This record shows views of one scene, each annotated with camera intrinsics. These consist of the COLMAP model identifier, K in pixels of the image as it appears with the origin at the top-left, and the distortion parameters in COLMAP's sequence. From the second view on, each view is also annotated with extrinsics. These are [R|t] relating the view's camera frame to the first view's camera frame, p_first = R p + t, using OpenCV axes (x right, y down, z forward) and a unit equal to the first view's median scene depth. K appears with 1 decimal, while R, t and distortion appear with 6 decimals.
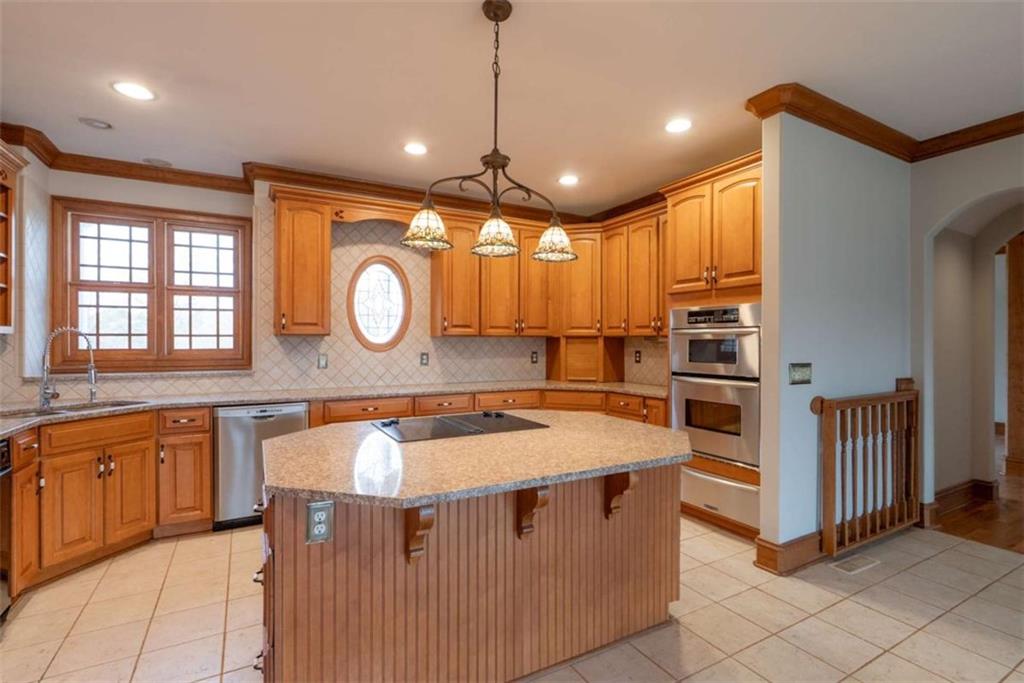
lens RADIAL K [[472.7, 0, 512.0], [0, 472.7, 341.5], [0, 0, 1]] dist [-0.025509, -0.000021]
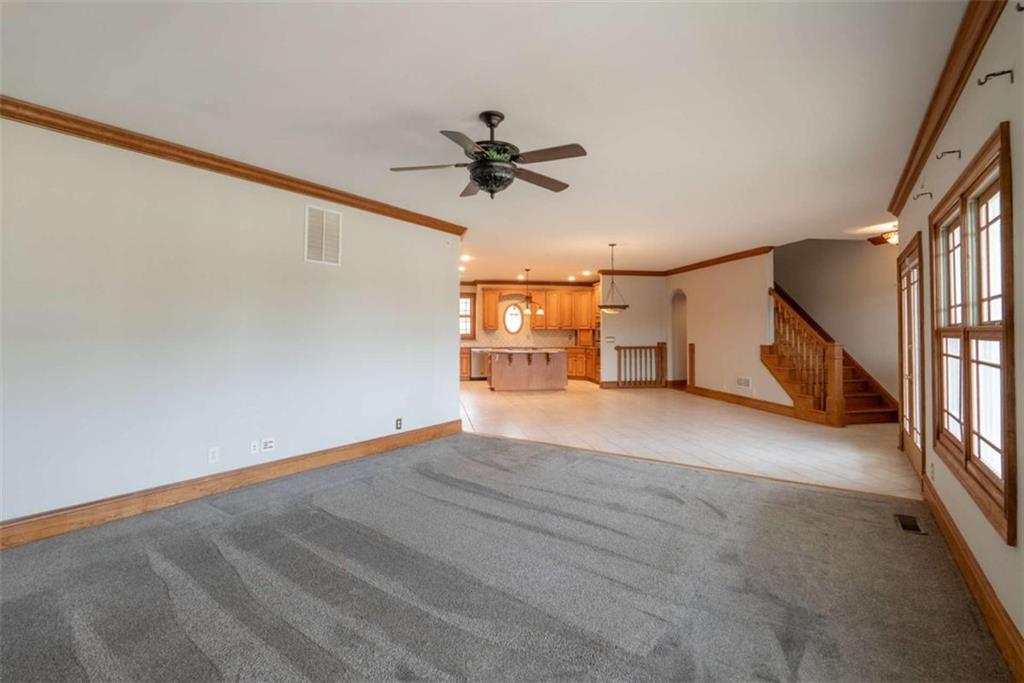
lens RADIAL K [[472.7, 0, 512.0], [0, 472.7, 341.5], [0, 0, 1]] dist [-0.025509, -0.000021]
pose [[0.943630, 0.006488, -0.330939, 0.783524], [0.000177, 0.999798, 0.020105, 0.004453], [0.331003, -0.019030, 0.943438, -2.047914]]
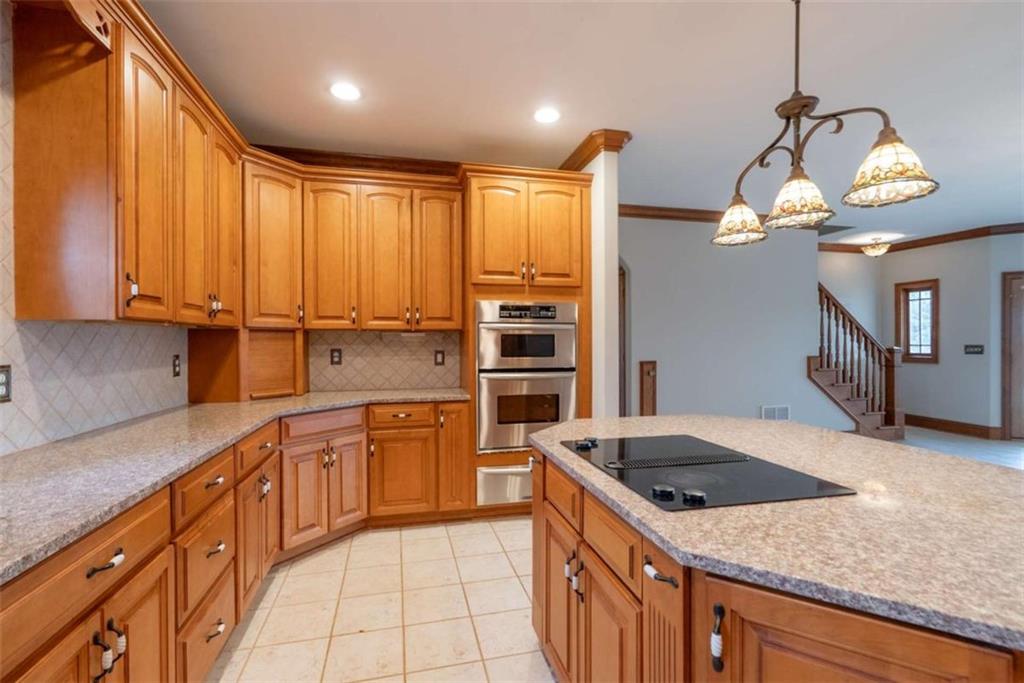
lens RADIAL K [[472.7, 0, 512.0], [0, 472.7, 341.5], [0, 0, 1]] dist [-0.025509, -0.000021]
pose [[0.269449, -0.006638, 0.962992, -0.462910], [0.001420, 0.999978, 0.006495, 0.003668], [-0.963014, -0.000382, 0.269452, 0.606442]]
